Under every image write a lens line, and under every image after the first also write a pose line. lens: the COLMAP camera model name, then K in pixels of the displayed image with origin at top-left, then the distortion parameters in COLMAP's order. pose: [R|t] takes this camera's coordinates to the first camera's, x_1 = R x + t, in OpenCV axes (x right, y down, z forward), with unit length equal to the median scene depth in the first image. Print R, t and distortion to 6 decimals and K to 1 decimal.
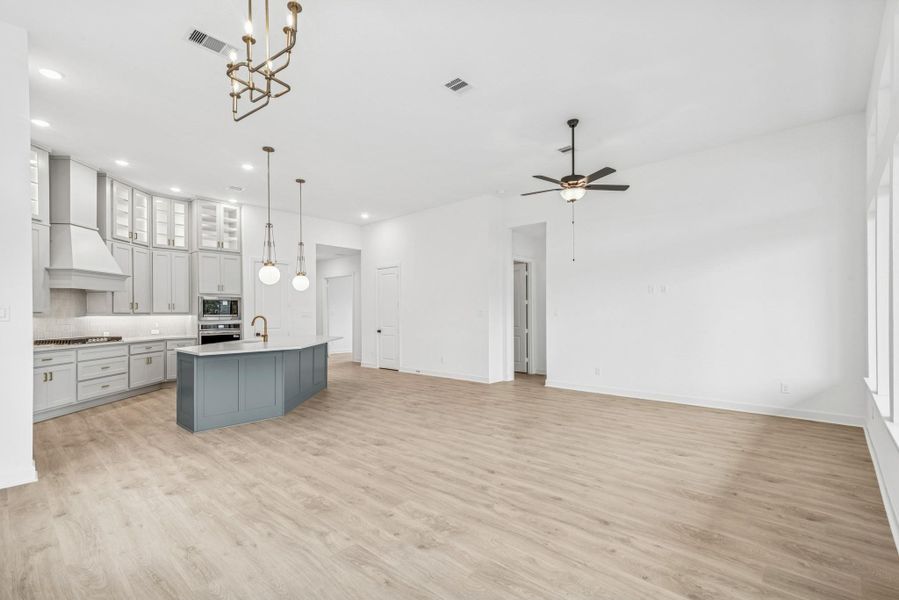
lens RADIAL K [[417.2, 0, 454.1], [0, 417.2, 313.6], [0, 0, 1]] dist [0.022842, -0.000062]
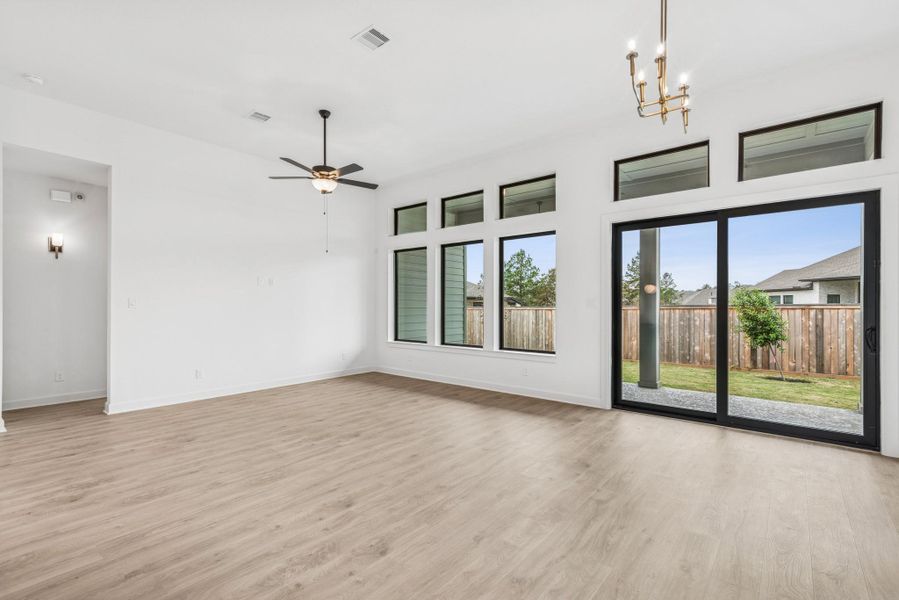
lens RADIAL K [[404.1, 0, 462.2], [0, 404.1, 303.1], [0, 0, 1]] dist [0.013857, 0.000054]
pose [[-0.059773, 0.008185, 0.998178, -0.723564], [-0.002679, 0.999961, -0.008360, 0.002601], [-0.998208, -0.003174, -0.059749, 0.754191]]
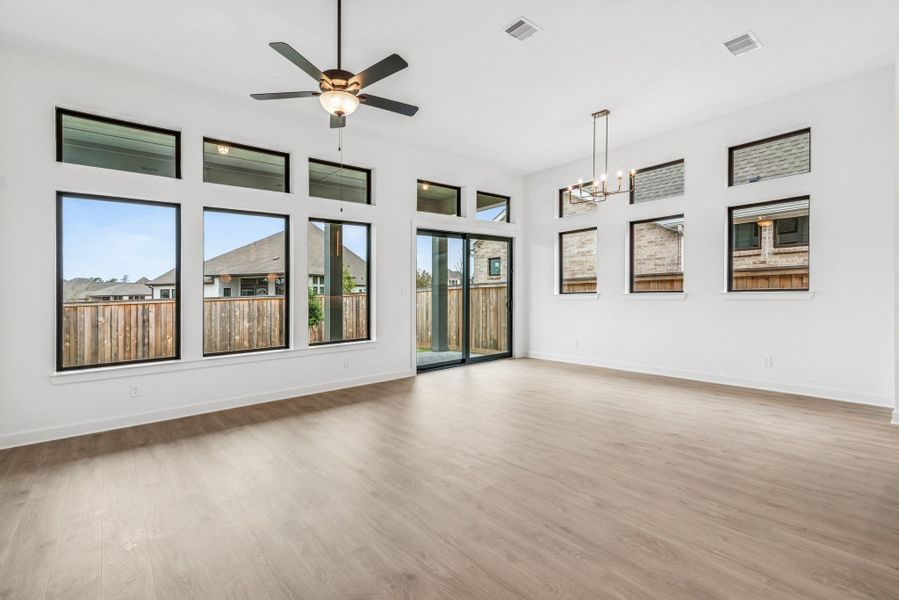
lens RADIAL K [[405.9, 0, 437.1], [0, 405.9, 290.0], [0, 0, 1]] dist [0.015809, 0.000166]
pose [[-0.984857, 0.028158, 0.171069, 0.028253], [0.027437, 0.999602, -0.006580, 0.000552], [-0.171186, -0.001787, -0.985237, 1.635930]]
